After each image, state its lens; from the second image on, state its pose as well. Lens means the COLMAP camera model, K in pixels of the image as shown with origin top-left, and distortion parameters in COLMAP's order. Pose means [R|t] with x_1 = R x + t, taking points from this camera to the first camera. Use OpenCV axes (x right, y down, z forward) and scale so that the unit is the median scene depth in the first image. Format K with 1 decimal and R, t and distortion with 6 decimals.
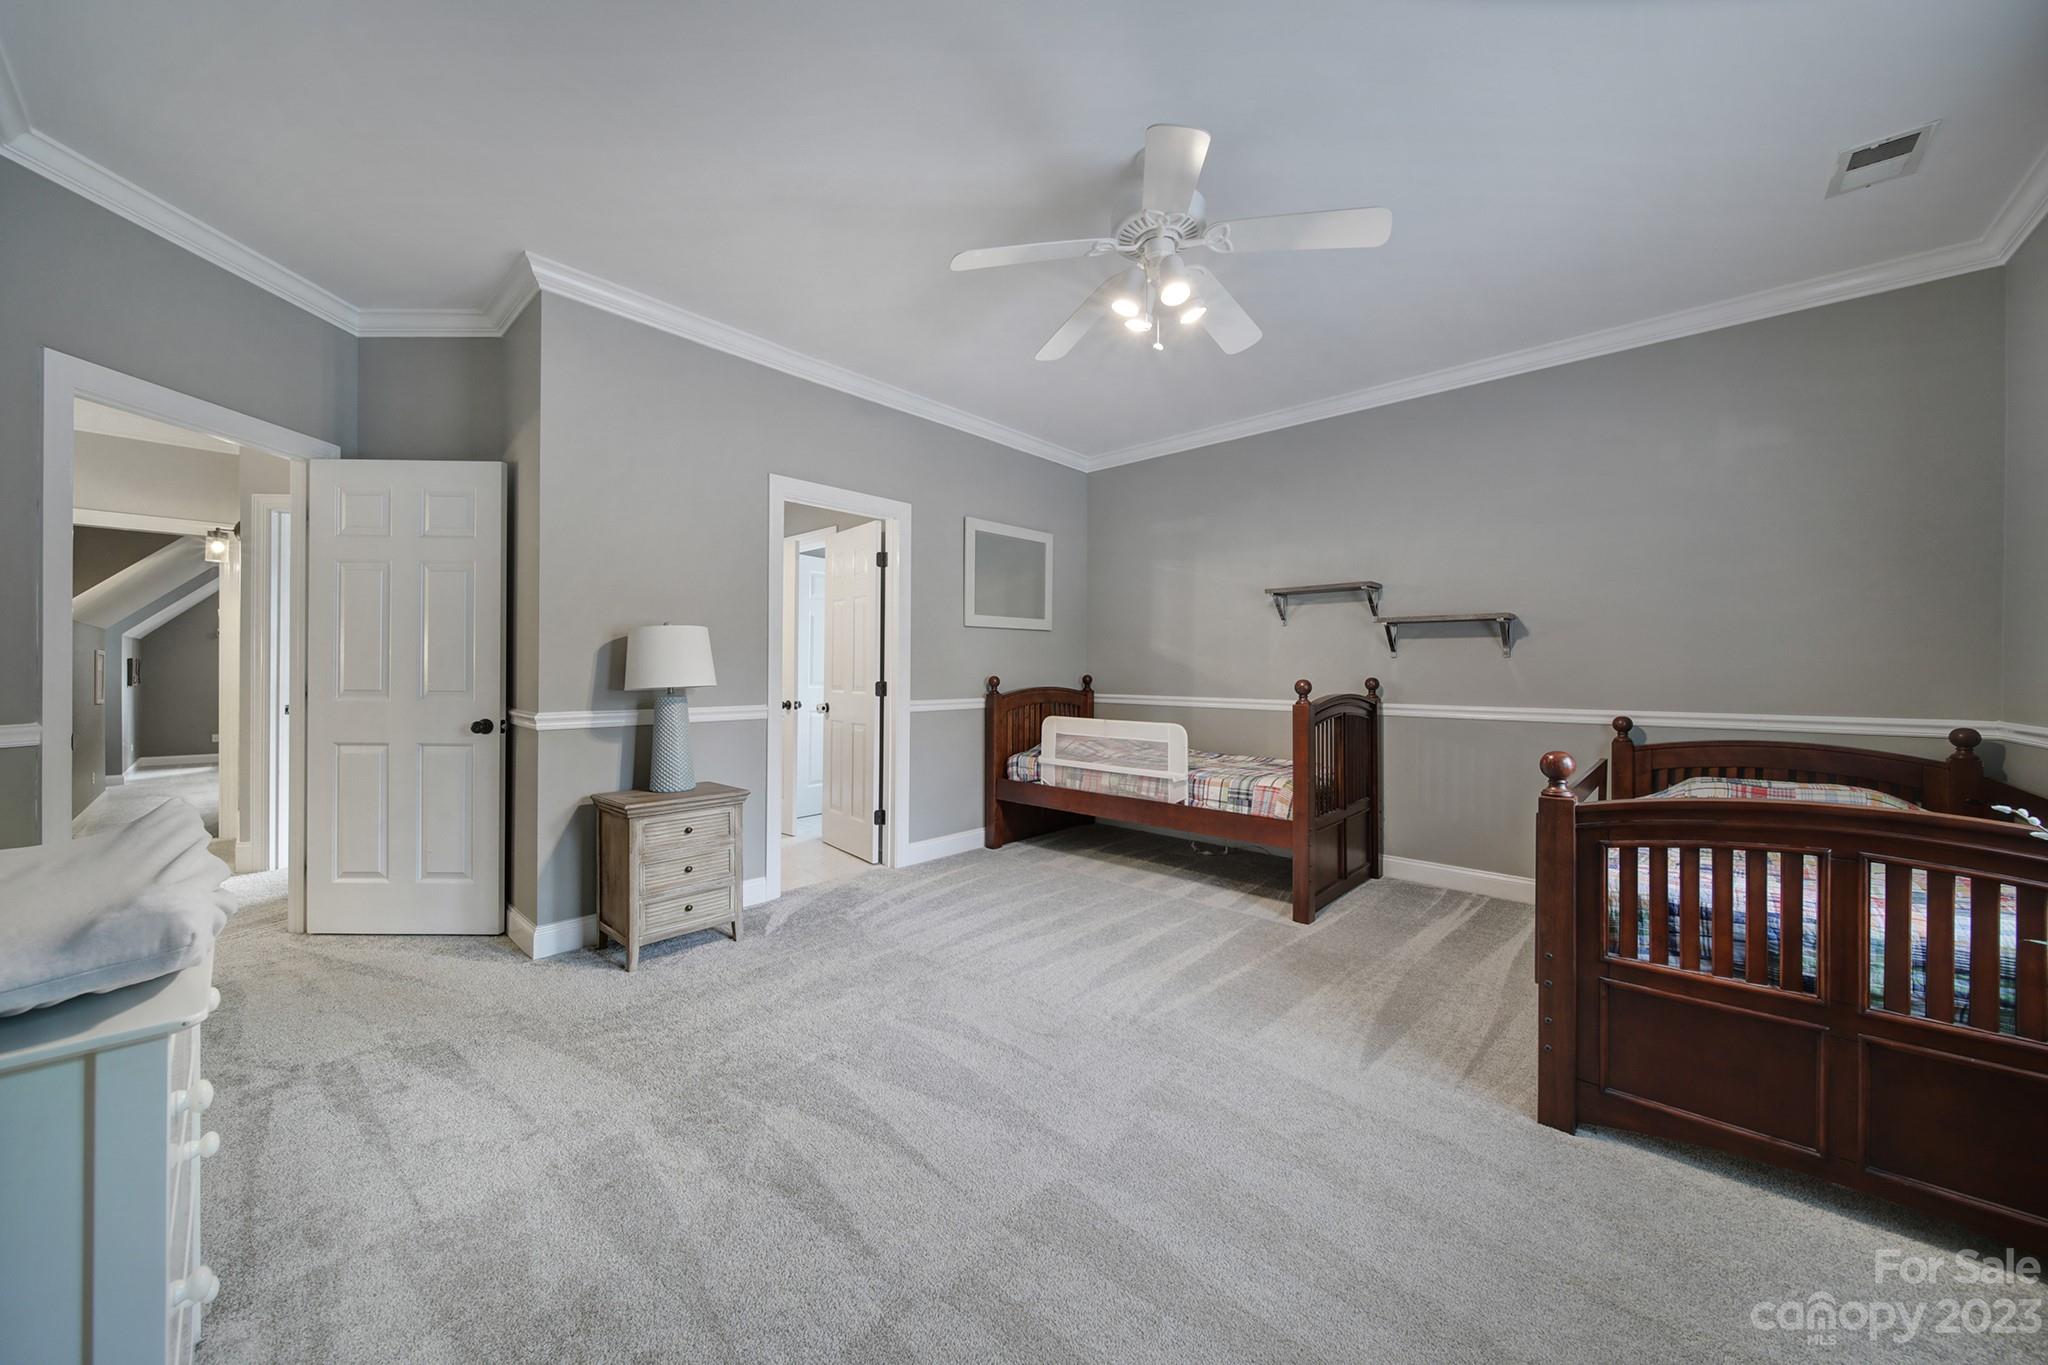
lens RADIAL K [[718.7, 0, 1029.7], [0, 718.7, 673.1], [0, 0, 1]] dist [-0.002489, -0.000256]
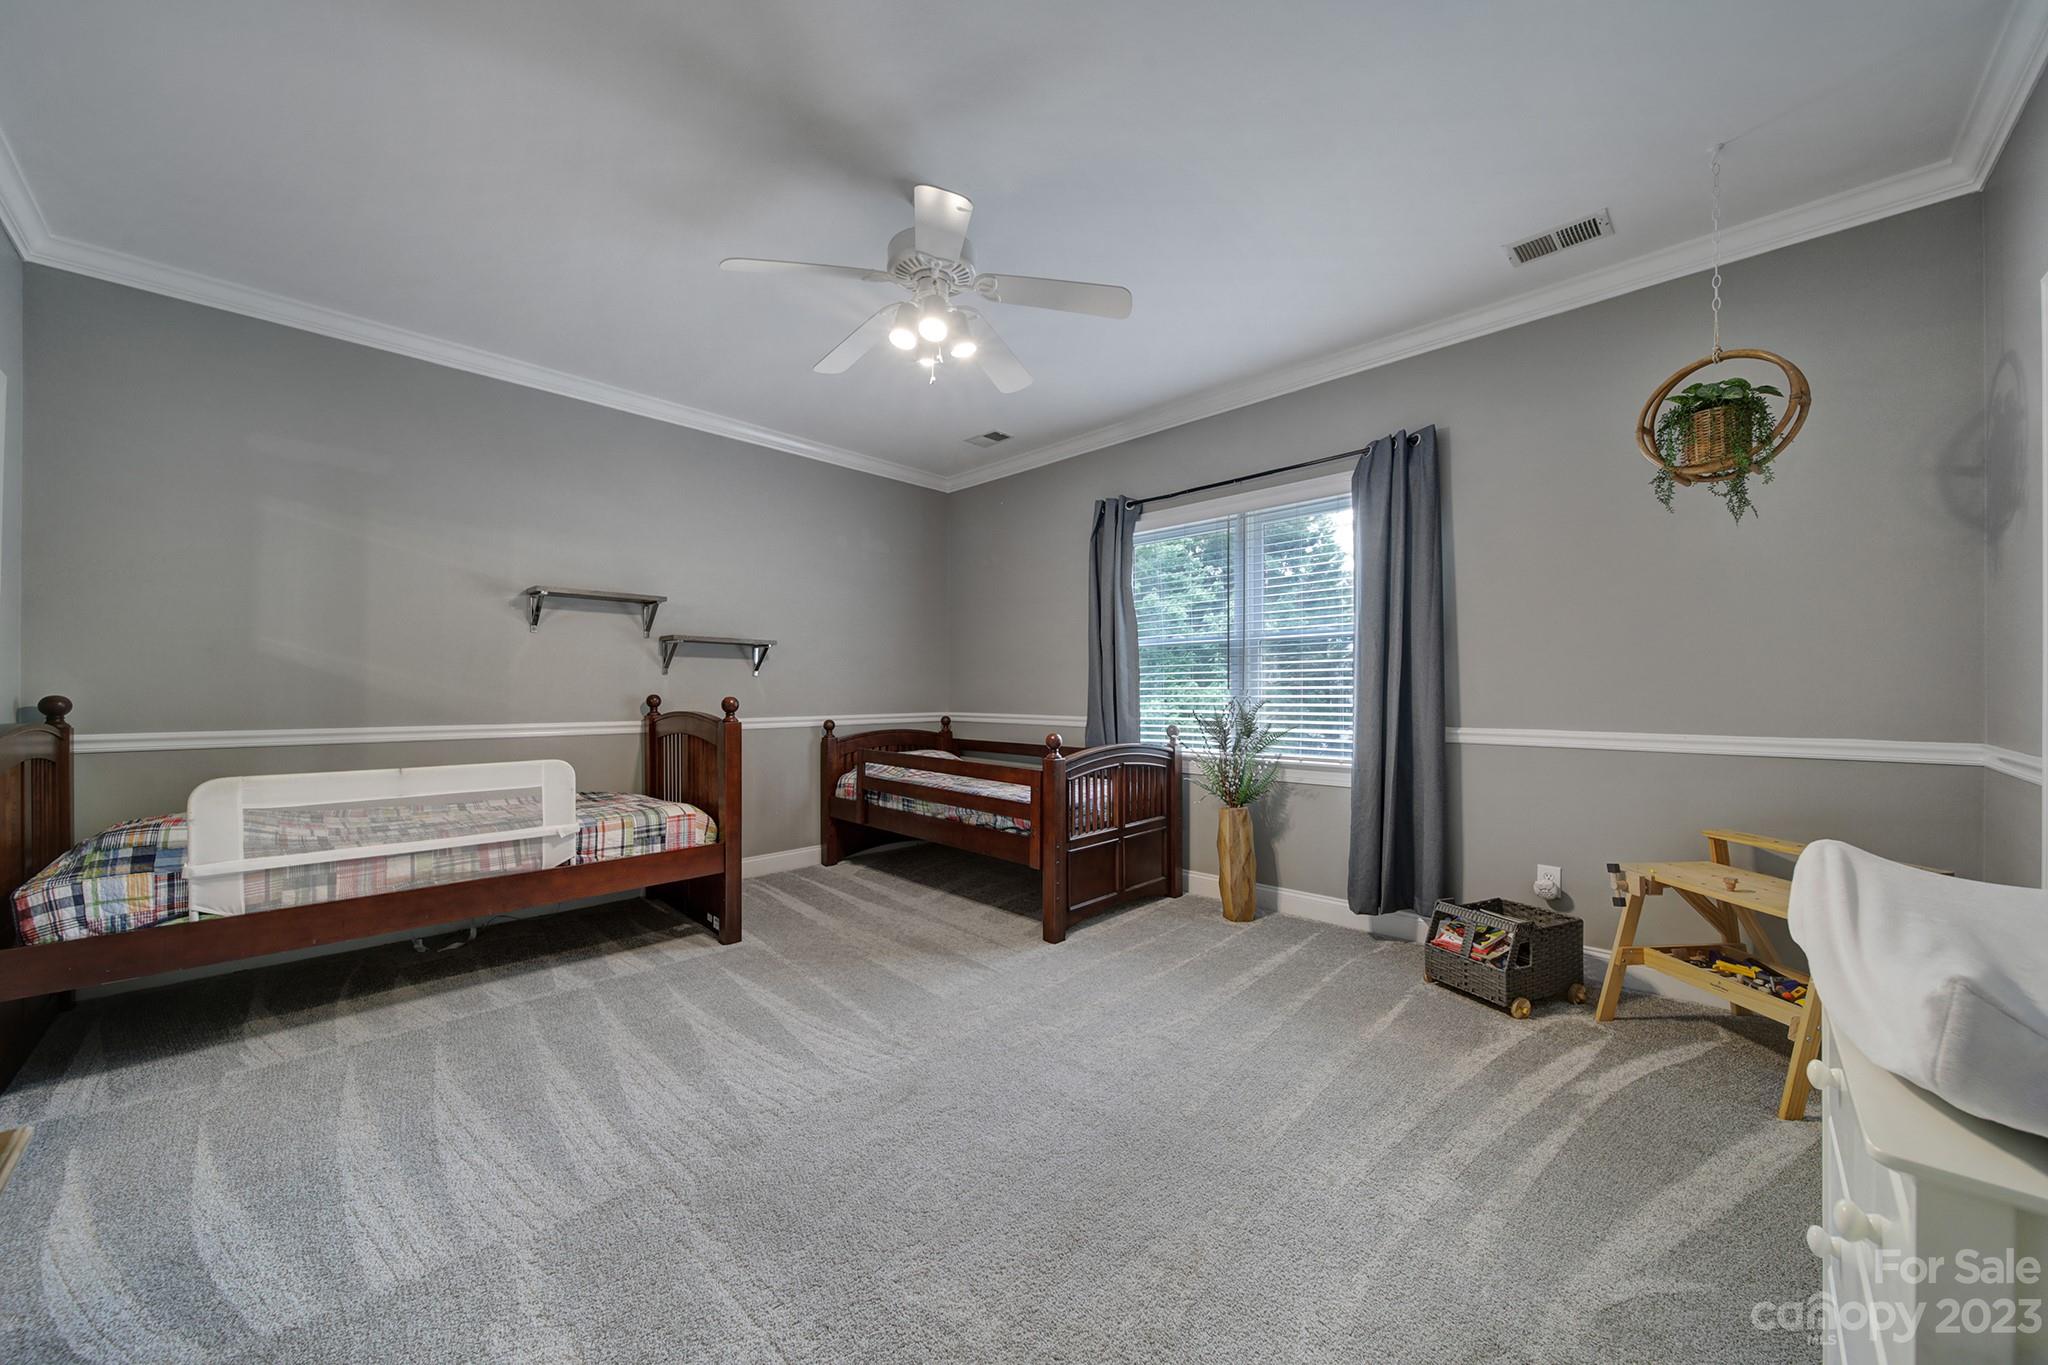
lens RADIAL K [[718.7, 0, 1029.6], [0, 718.7, 690.6], [0, 0, 1]] dist [-0.002489, -0.000256]
pose [[0.035971, -0.004693, 0.999342, -0.525186], [0.000375, 0.999989, 0.004682, -0.003560], [-0.999353, 0.000207, 0.035973, 0.494417]]
